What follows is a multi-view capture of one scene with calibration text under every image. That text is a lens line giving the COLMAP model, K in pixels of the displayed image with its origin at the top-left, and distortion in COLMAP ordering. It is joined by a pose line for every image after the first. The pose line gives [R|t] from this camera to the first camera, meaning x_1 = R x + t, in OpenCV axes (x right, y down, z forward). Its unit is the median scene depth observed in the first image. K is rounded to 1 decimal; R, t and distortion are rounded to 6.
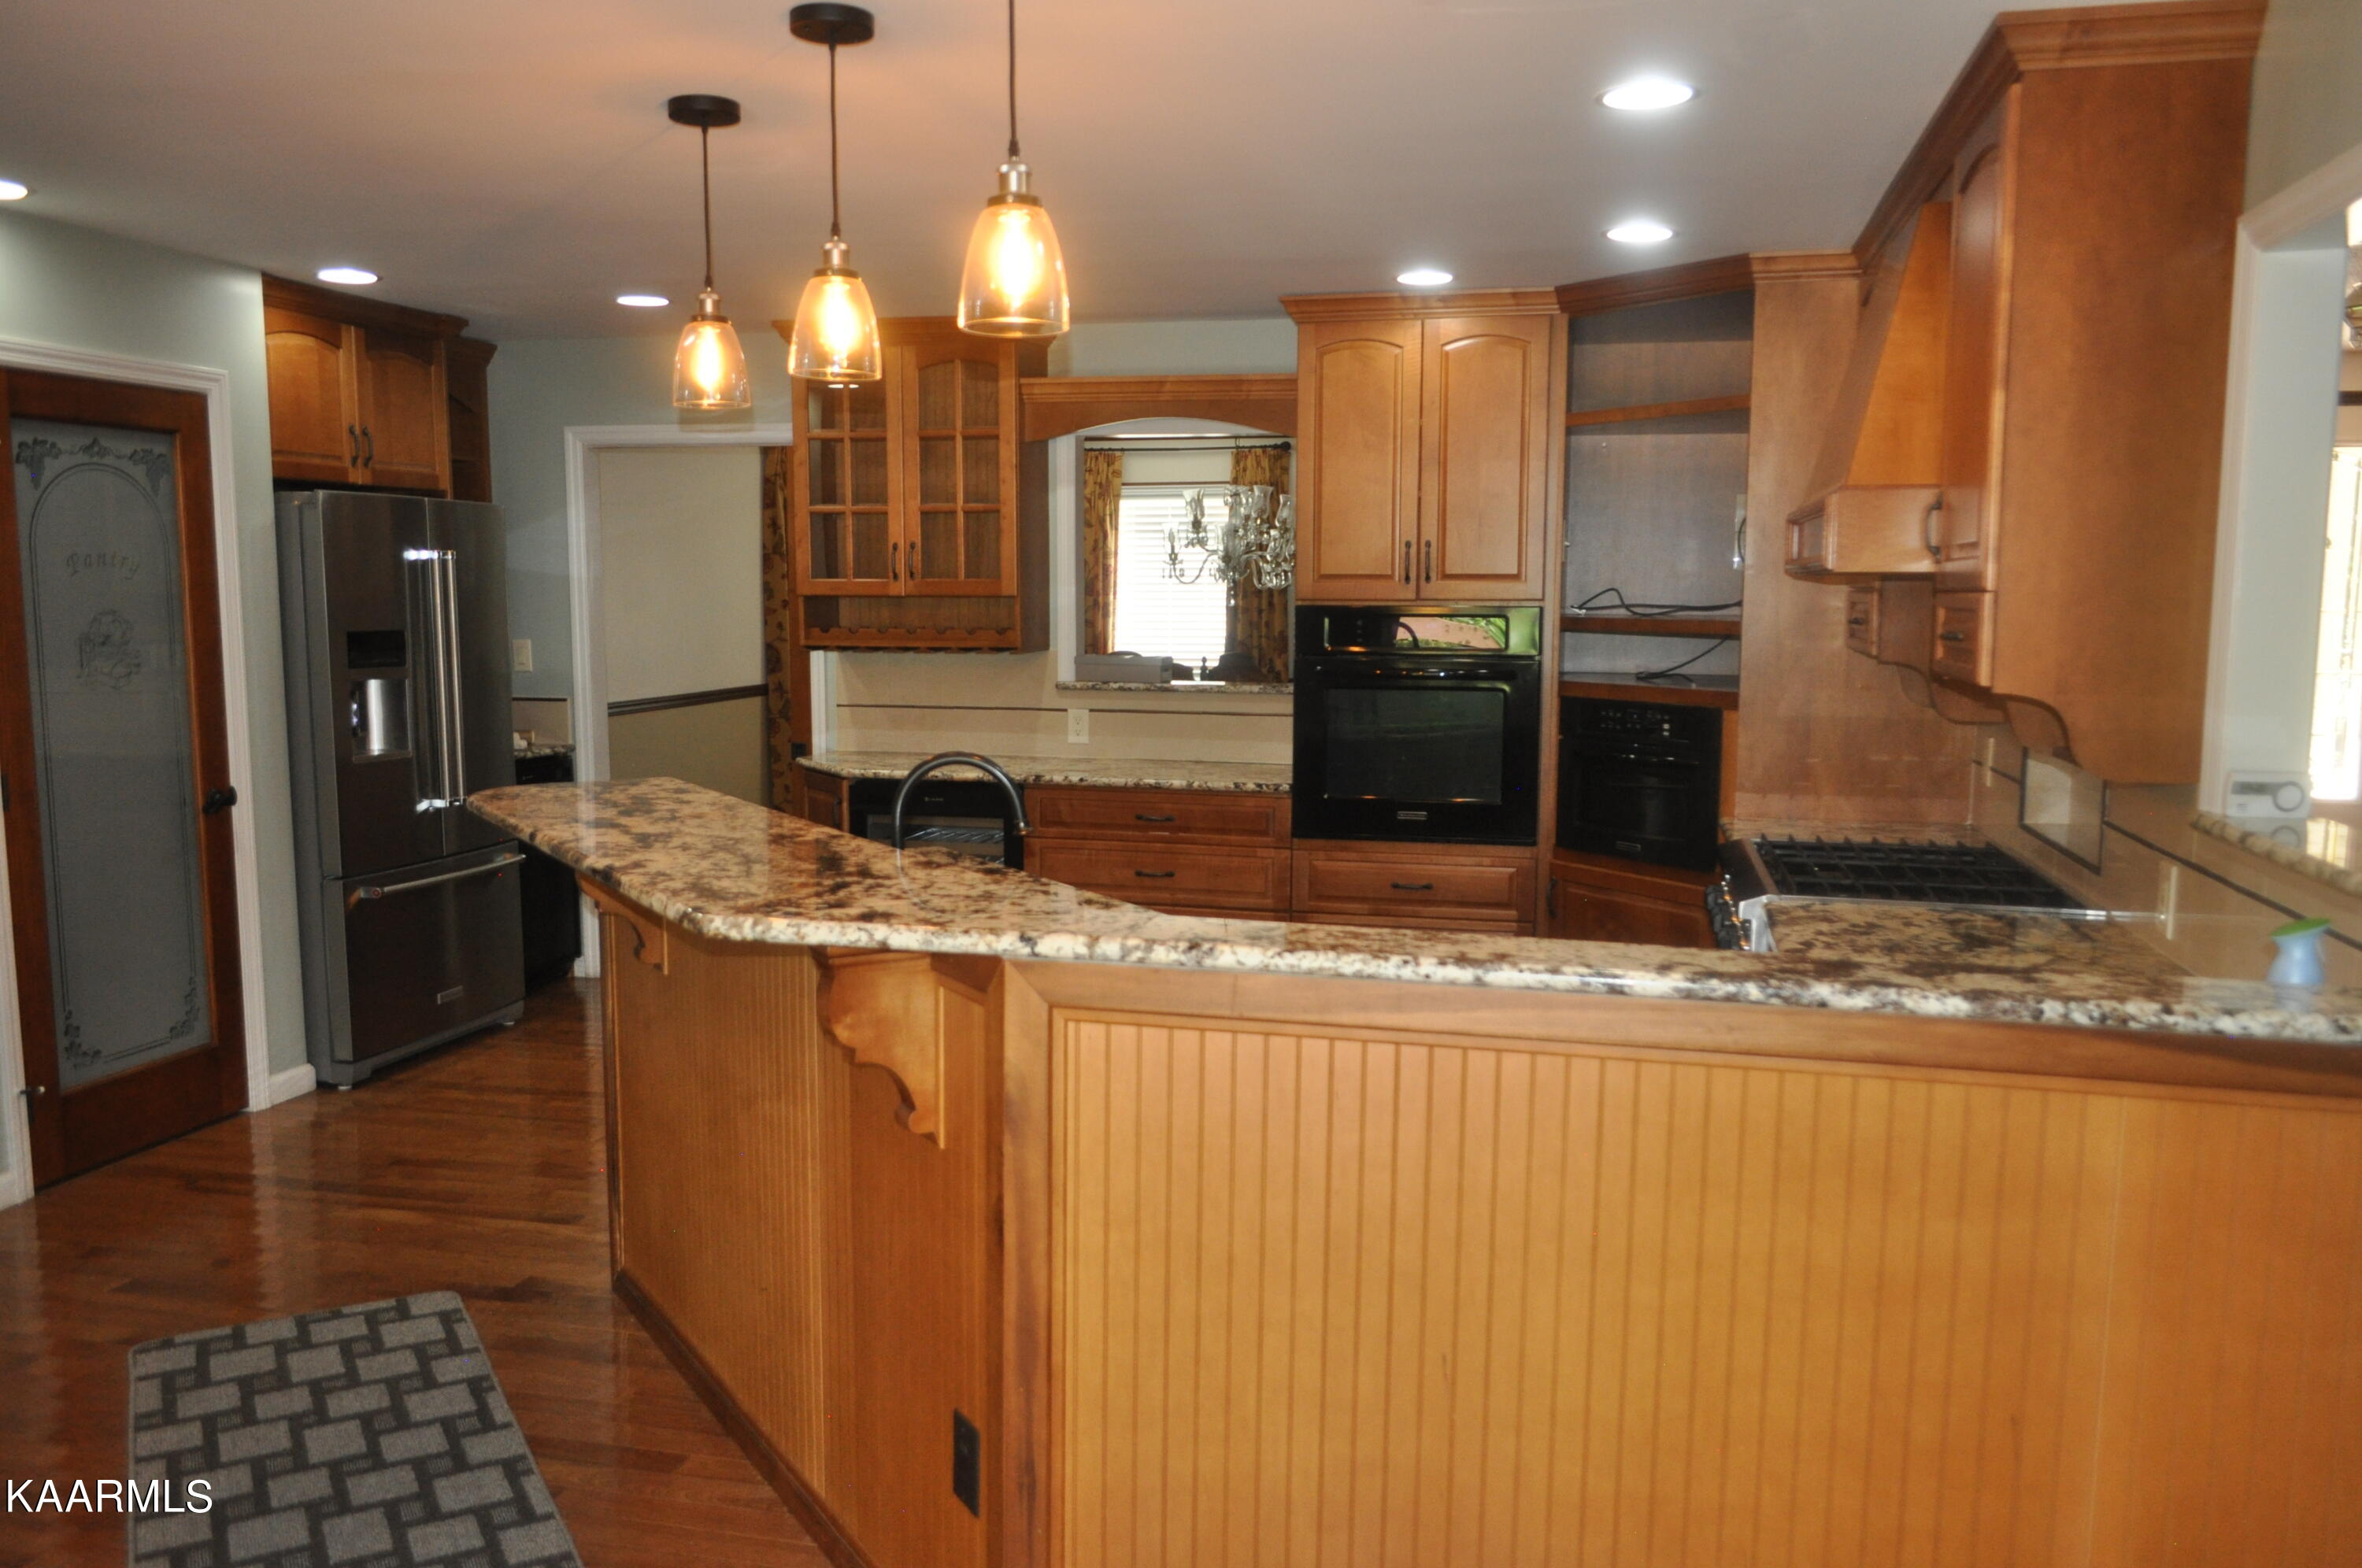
lens RADIAL K [[1846.0, 0, 1166.2], [0, 1846.0, 795.7], [0, 0, 1]] dist [-0.016527, 0.009371]
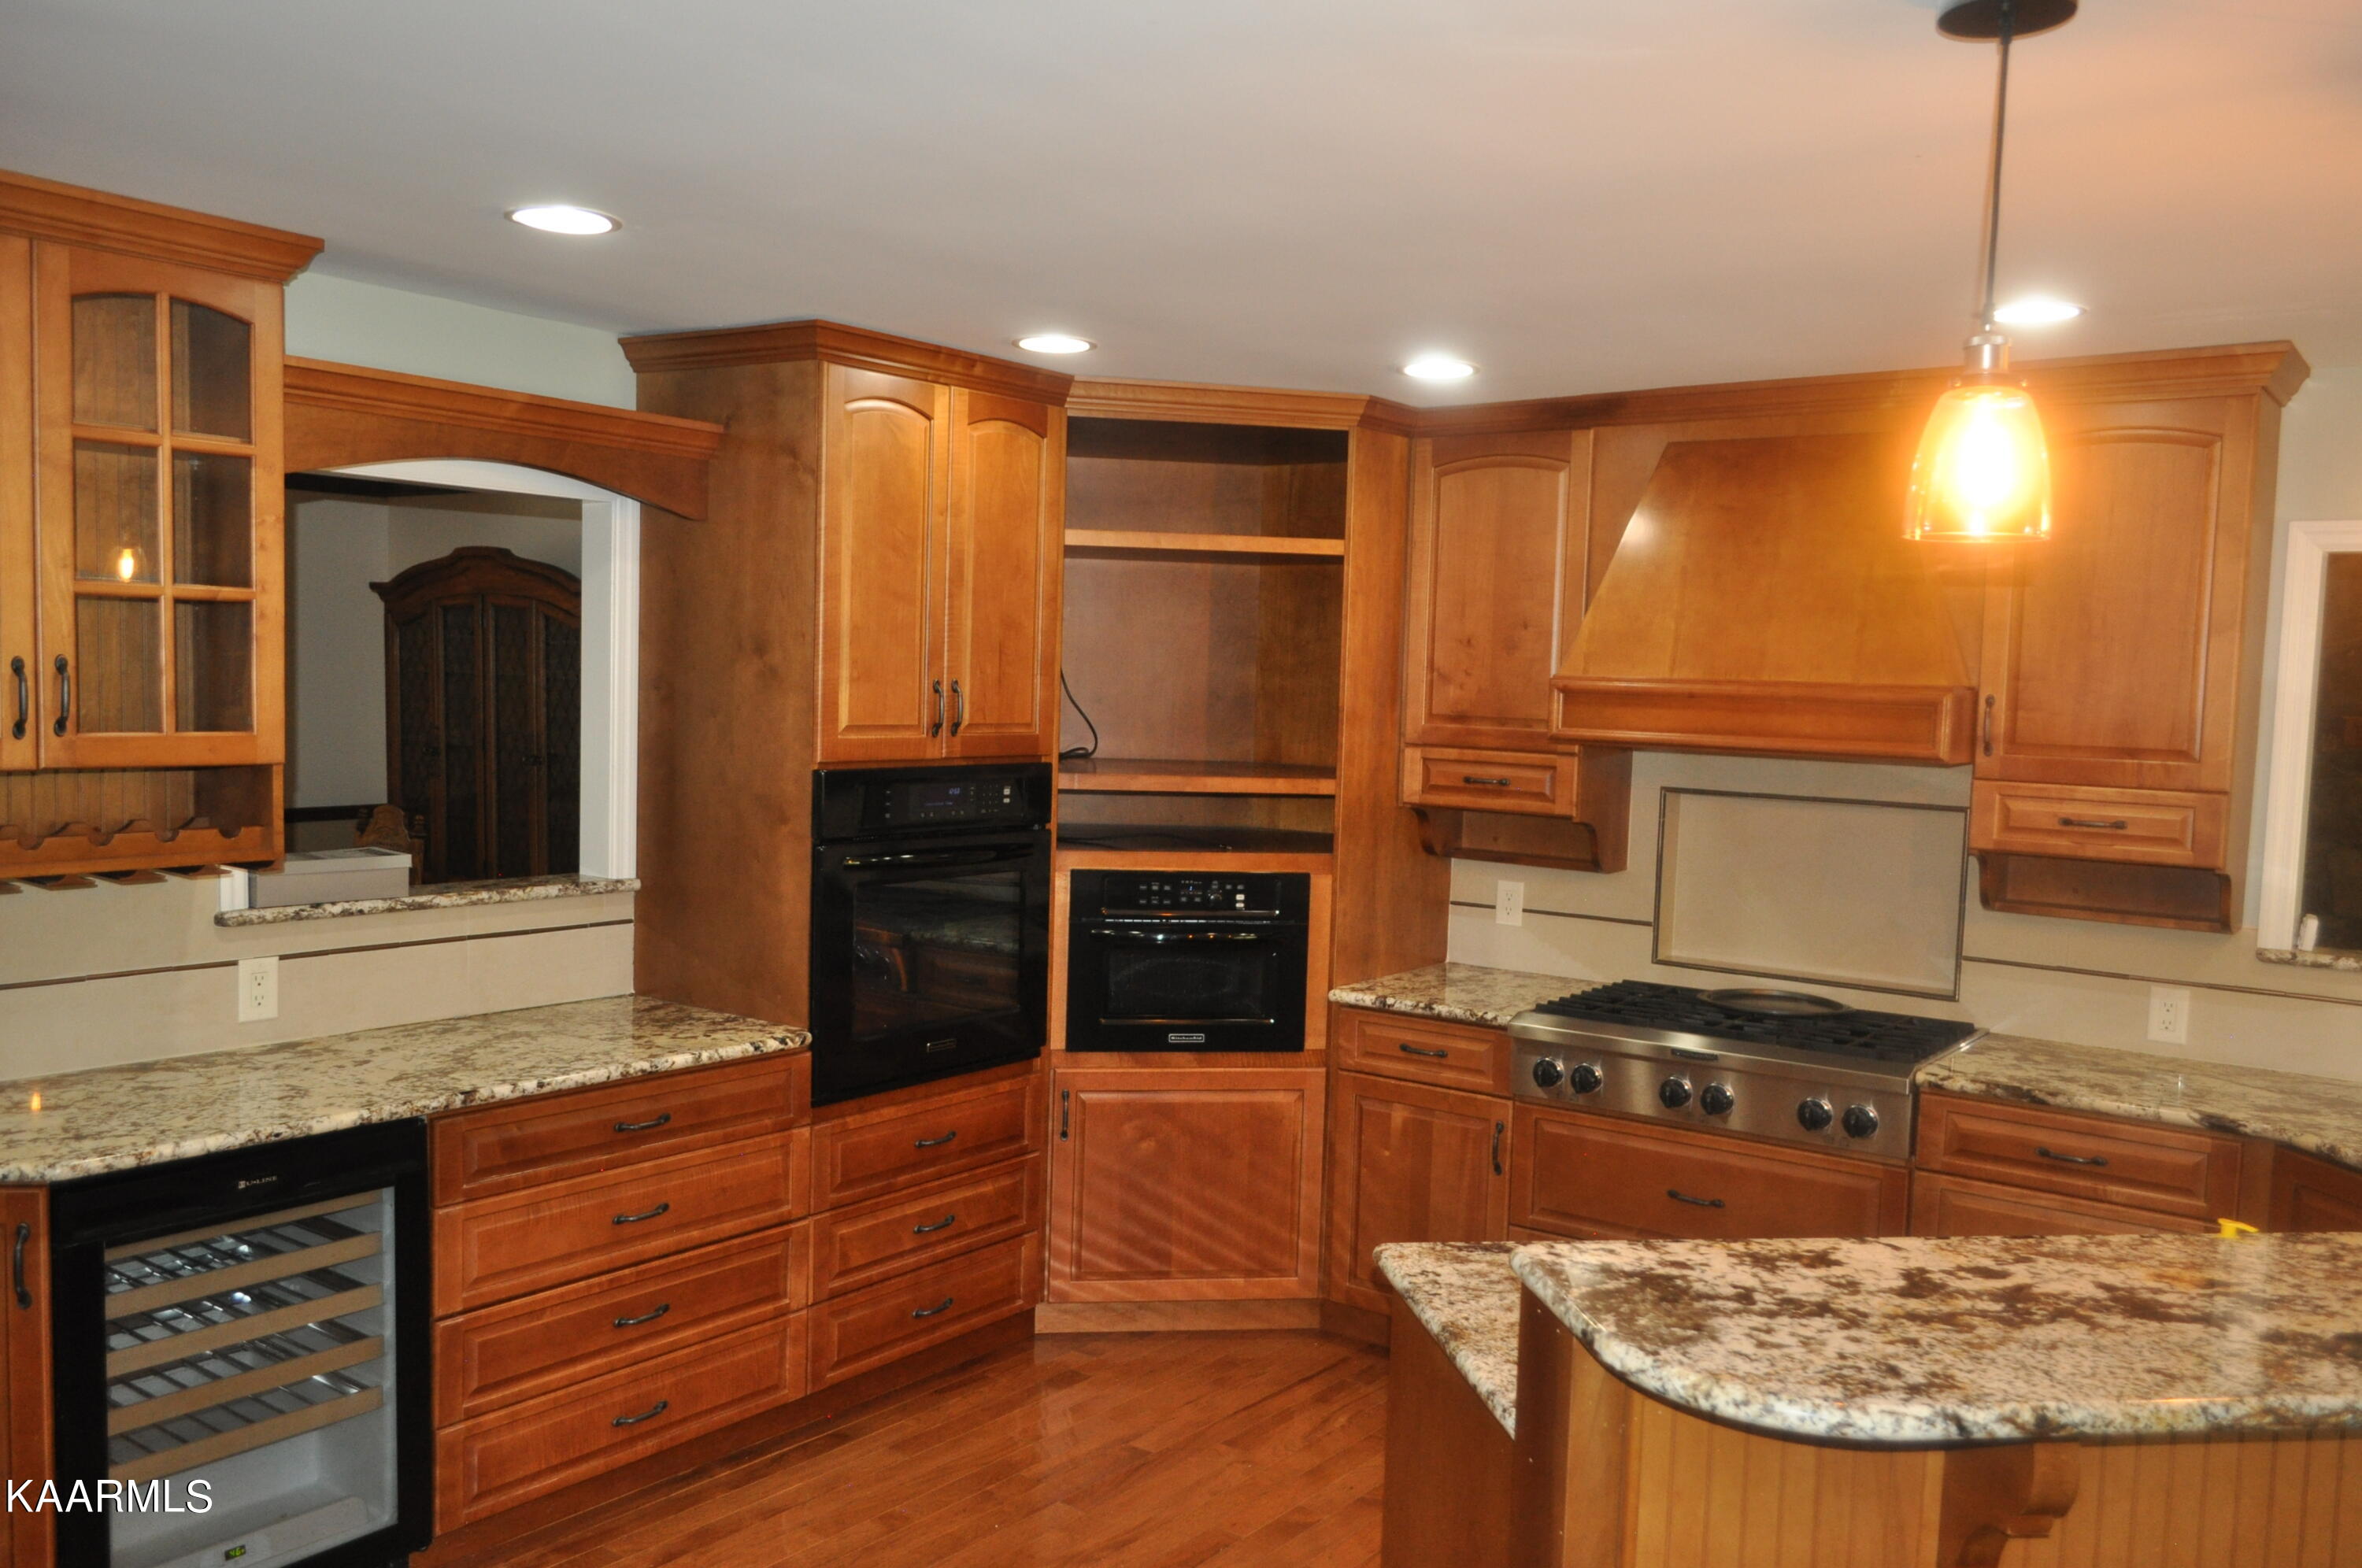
lens RADIAL K [[1846.0, 0, 1144.1], [0, 1846.0, 832.4], [0, 0, 1]] dist [-0.016527, 0.009371]
pose [[0.412108, -0.071729, 0.908307, -0.487421], [0.081583, 0.995797, 0.041622, -0.096010], [-0.907475, 0.056950, 0.416228, 0.593757]]
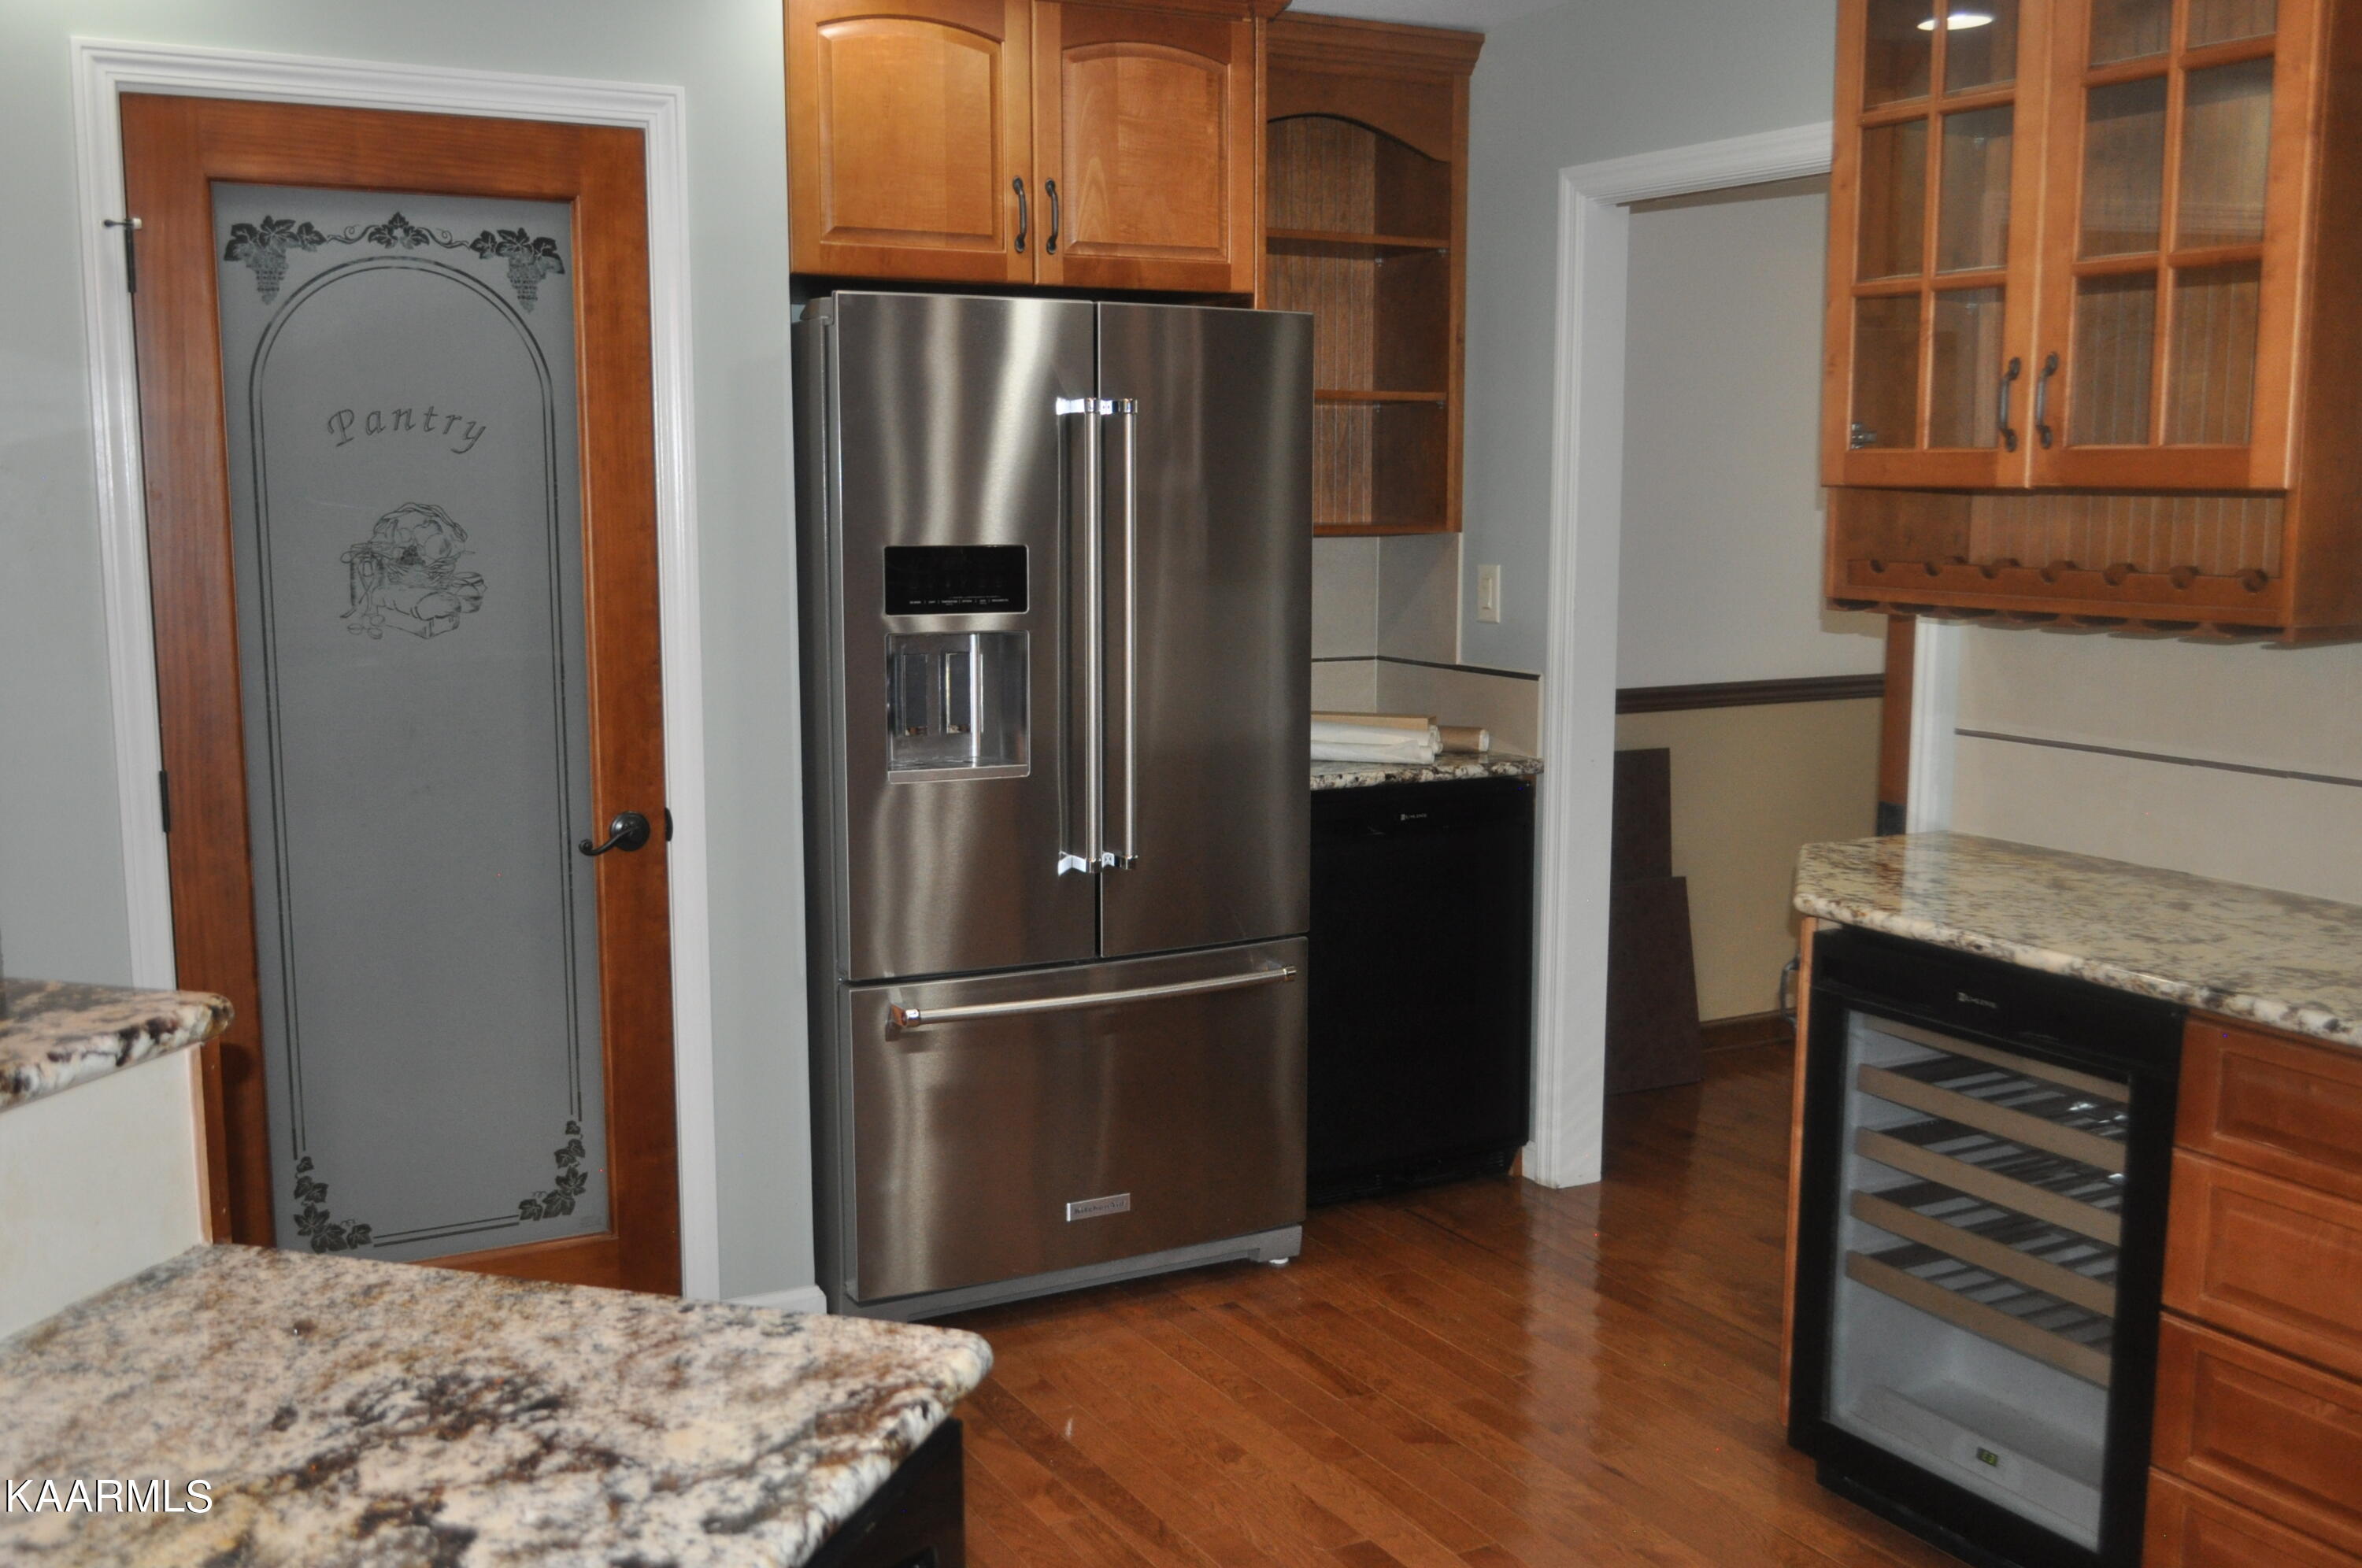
lens RADIAL K [[2246.1, 0, 1178.6], [0, 2246.1, 791.2], [0, 0, 1]] dist [-0.015285, 0.000000]
pose [[0.676518, 0.100652, -0.729515, 0.108573], [-0.082616, 0.994735, 0.060630, -0.060010], [0.731777, 0.019252, 0.681272, 0.565624]]
